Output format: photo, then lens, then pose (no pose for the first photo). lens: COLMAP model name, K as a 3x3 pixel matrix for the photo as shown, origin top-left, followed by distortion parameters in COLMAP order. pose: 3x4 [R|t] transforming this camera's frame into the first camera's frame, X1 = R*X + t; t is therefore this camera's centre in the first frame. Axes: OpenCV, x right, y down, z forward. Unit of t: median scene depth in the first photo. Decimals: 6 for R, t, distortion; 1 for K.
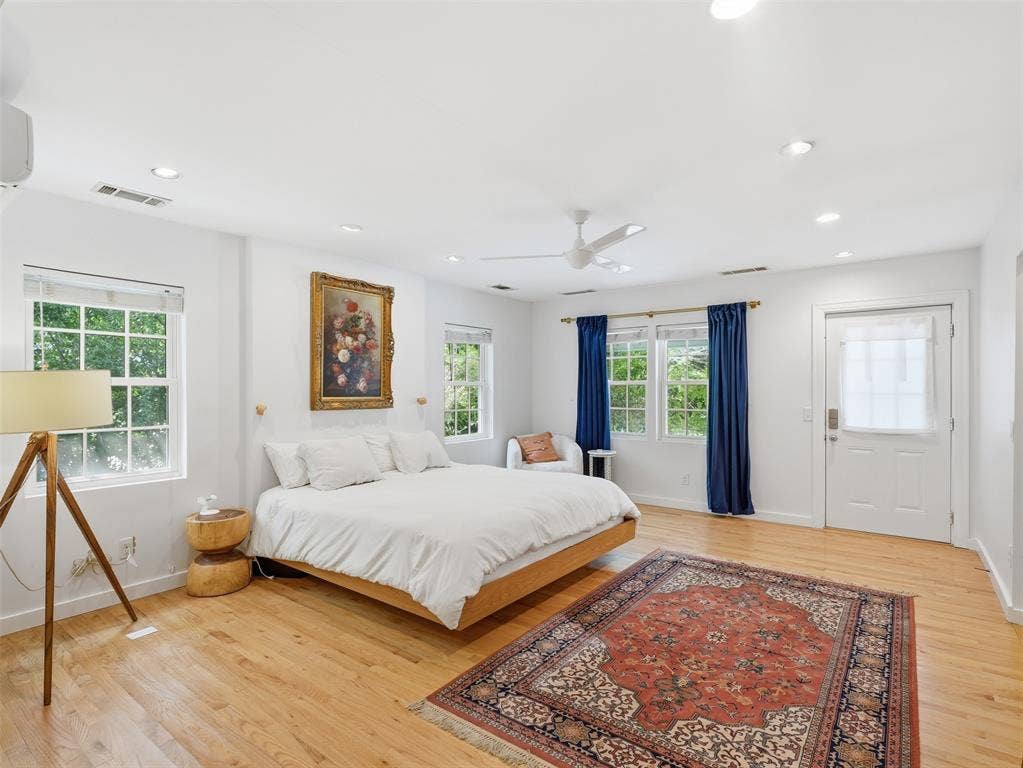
lens RADIAL K [[522.7, 0, 511.5], [0, 522.7, 384.0], [0, 0, 1]] dist [0.024249, 0.000206]
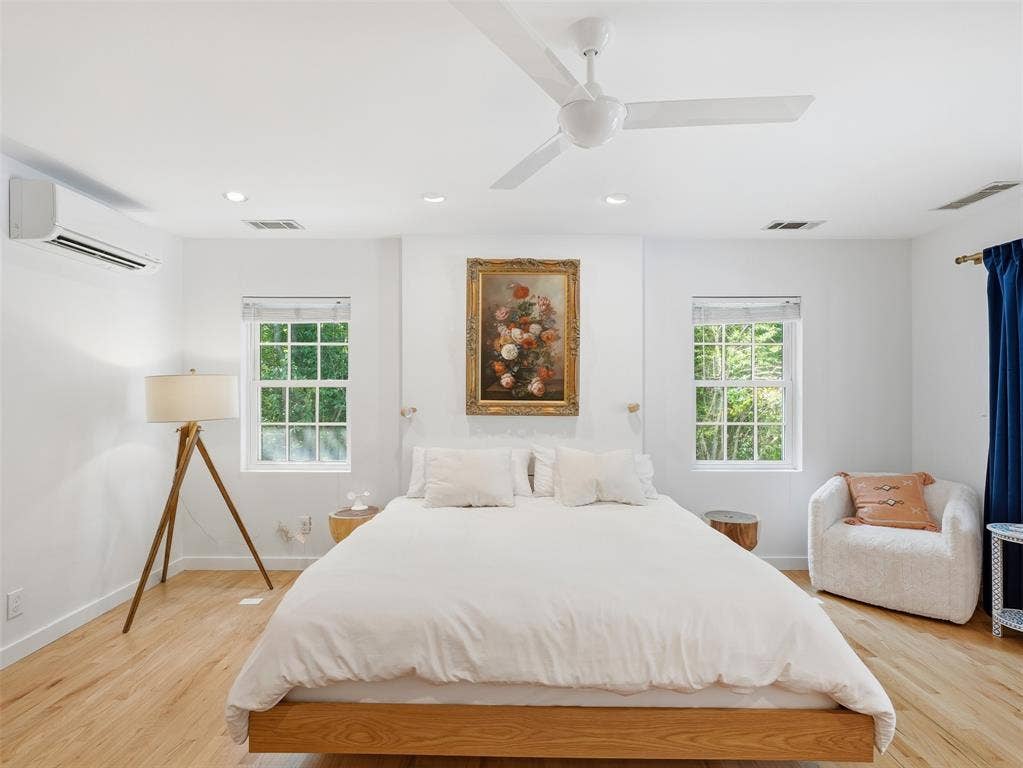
lens RADIAL K [[529.7, 0, 516.5], [0, 529.7, 387.7], [0, 0, 1]] dist [-0.001913, 0.000417]
pose [[0.606528, -0.001497, -0.795061, 0.364659], [0.003717, 0.999993, 0.000953, 0.003310], [0.795053, -0.003533, 0.606529, 0.489356]]
